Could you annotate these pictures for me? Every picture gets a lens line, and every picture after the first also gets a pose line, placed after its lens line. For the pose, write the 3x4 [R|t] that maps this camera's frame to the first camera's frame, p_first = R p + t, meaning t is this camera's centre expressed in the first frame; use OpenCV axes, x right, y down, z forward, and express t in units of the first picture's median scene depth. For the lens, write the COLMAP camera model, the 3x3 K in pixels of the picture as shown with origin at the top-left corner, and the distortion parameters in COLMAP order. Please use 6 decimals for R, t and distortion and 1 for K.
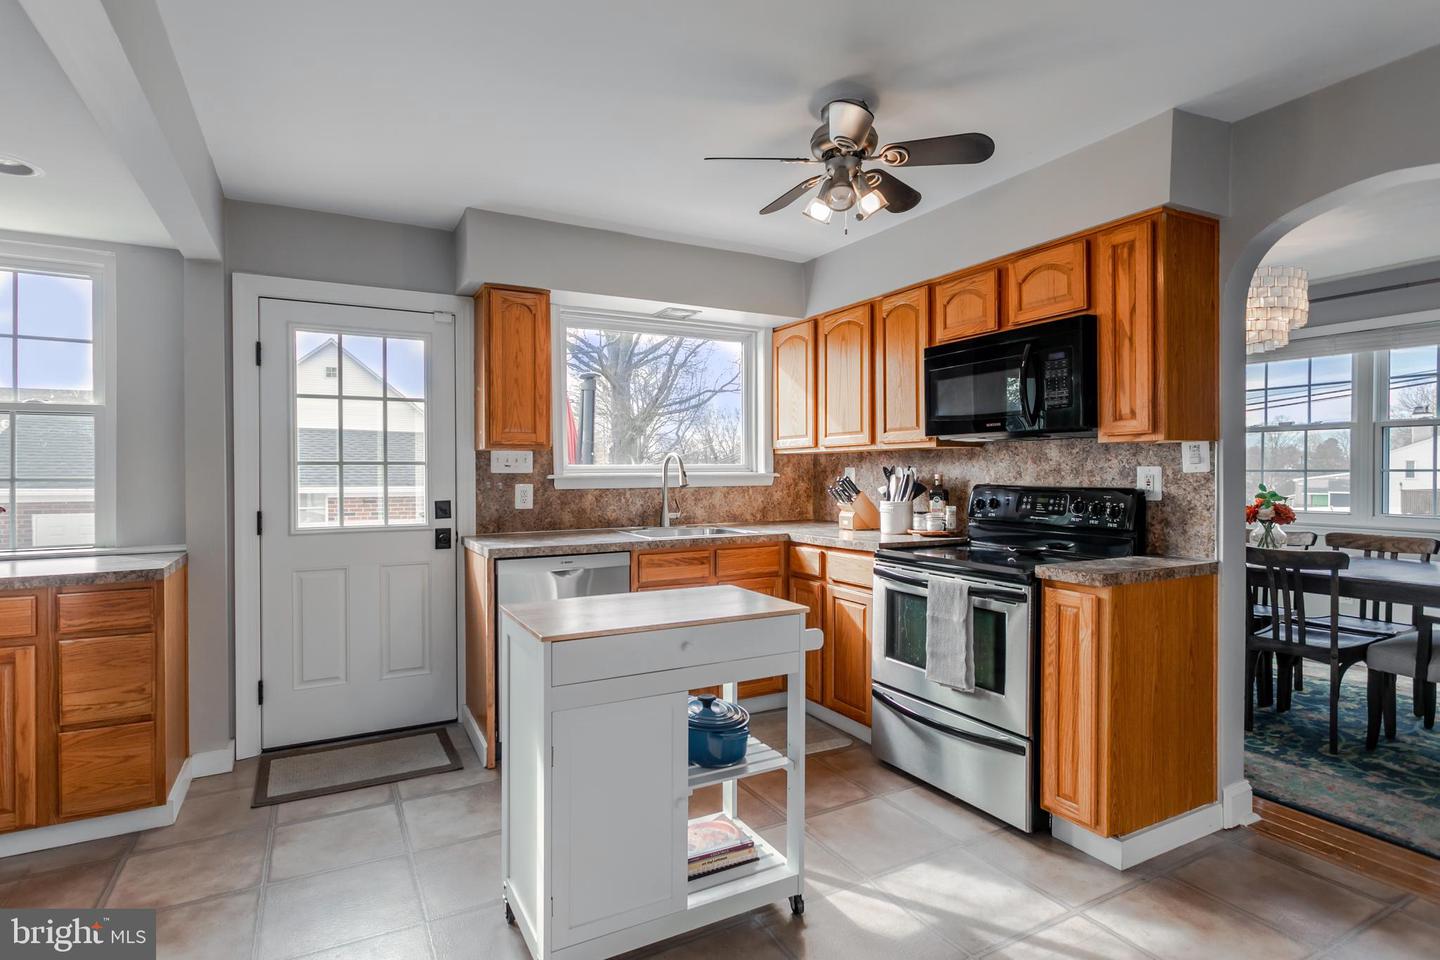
lens RADIAL K [[706.5, 0, 726.1], [0, 706.5, 477.1], [0, 0, 1]] dist [0.004144, 0.000470]
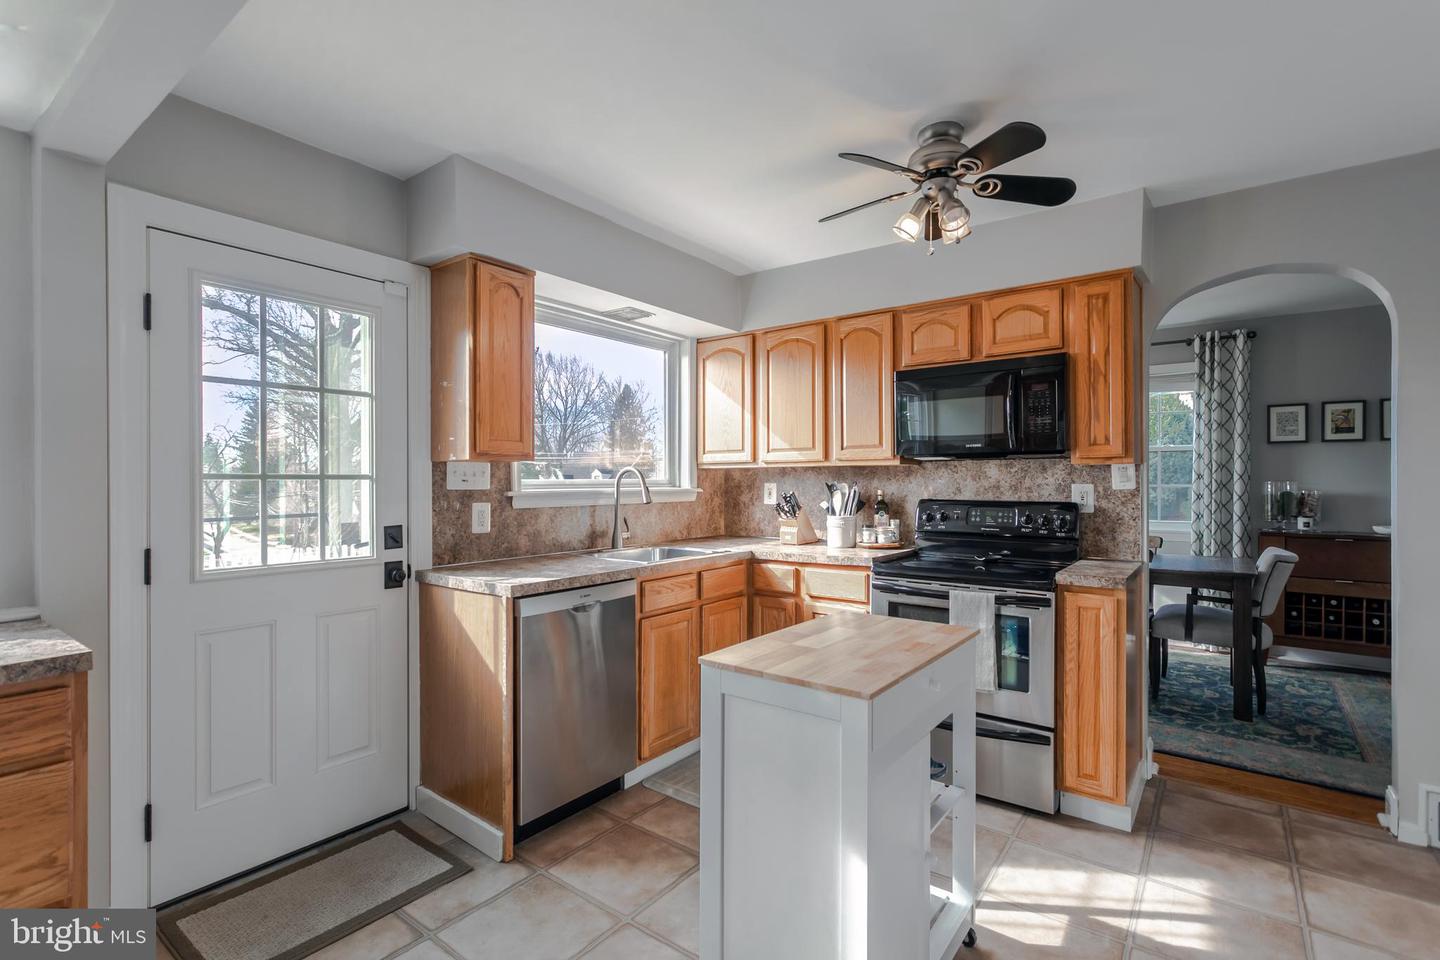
lens RADIAL K [[682.3, 0, 720.0], [0, 682.3, 480.0], [0, 0, 1]] dist [-0.000220, 0.000005]
pose [[0.916548, 0.004504, 0.399899, -0.373371], [0.000615, 0.999920, -0.012673, -0.006801], [-0.399924, 0.011861, 0.916472, 0.173565]]
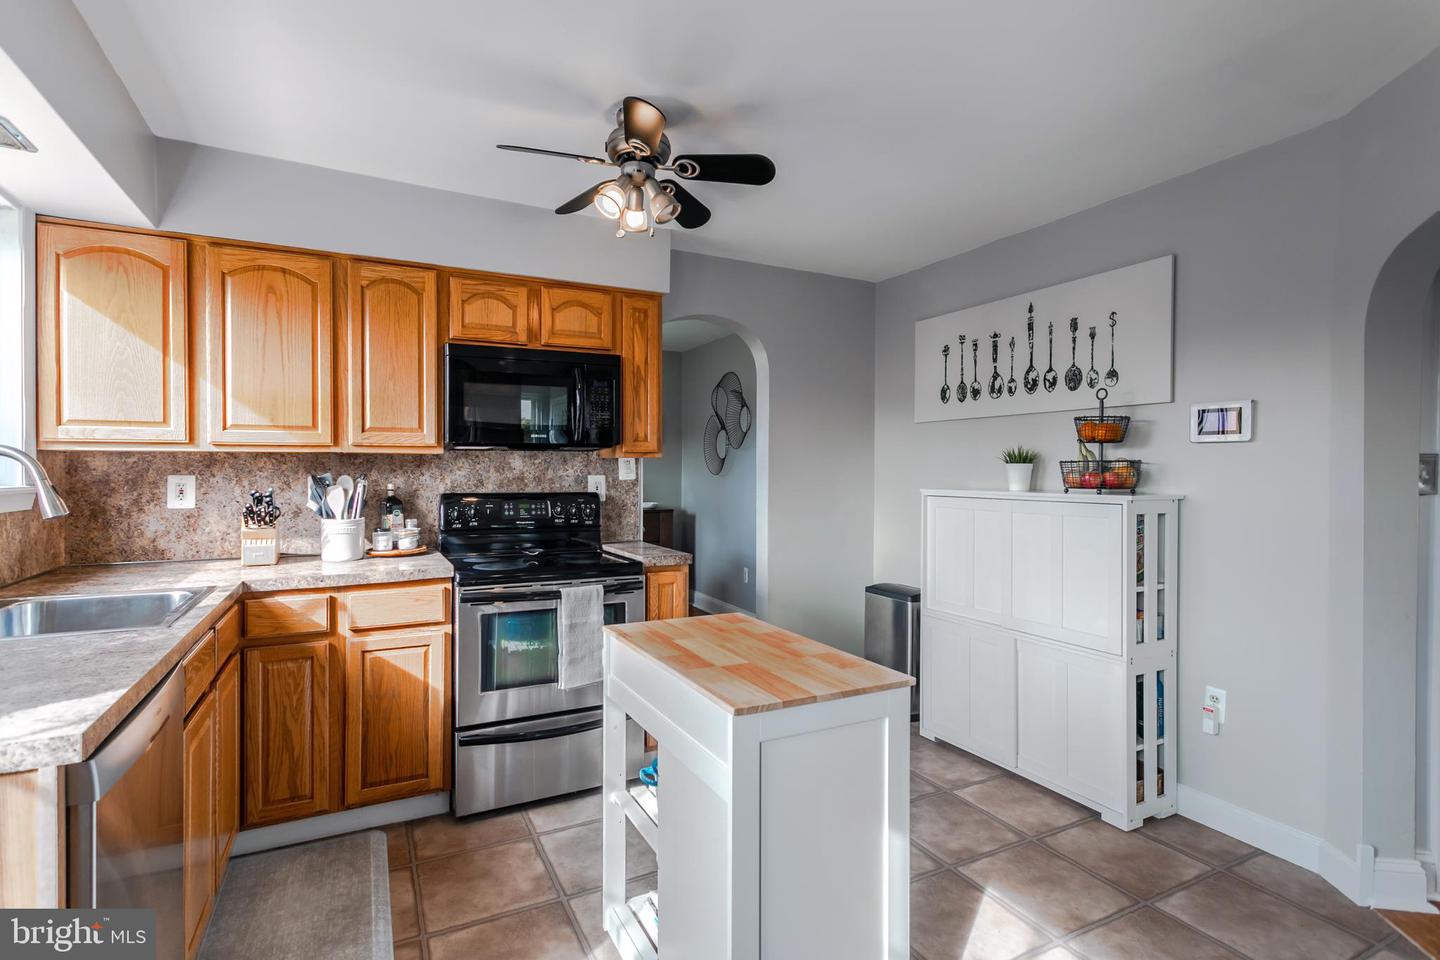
lens RADIAL K [[663.8, 0, 750.6], [0, 663.8, 473.8], [0, 0, 1]] dist [0.000932, 0.000249]
pose [[0.045436, 0.000344, 0.998967, -0.547102], [0.008720, 0.999962, -0.000740, -0.012973], [-0.998929, 0.008744, 0.045431, 0.590830]]
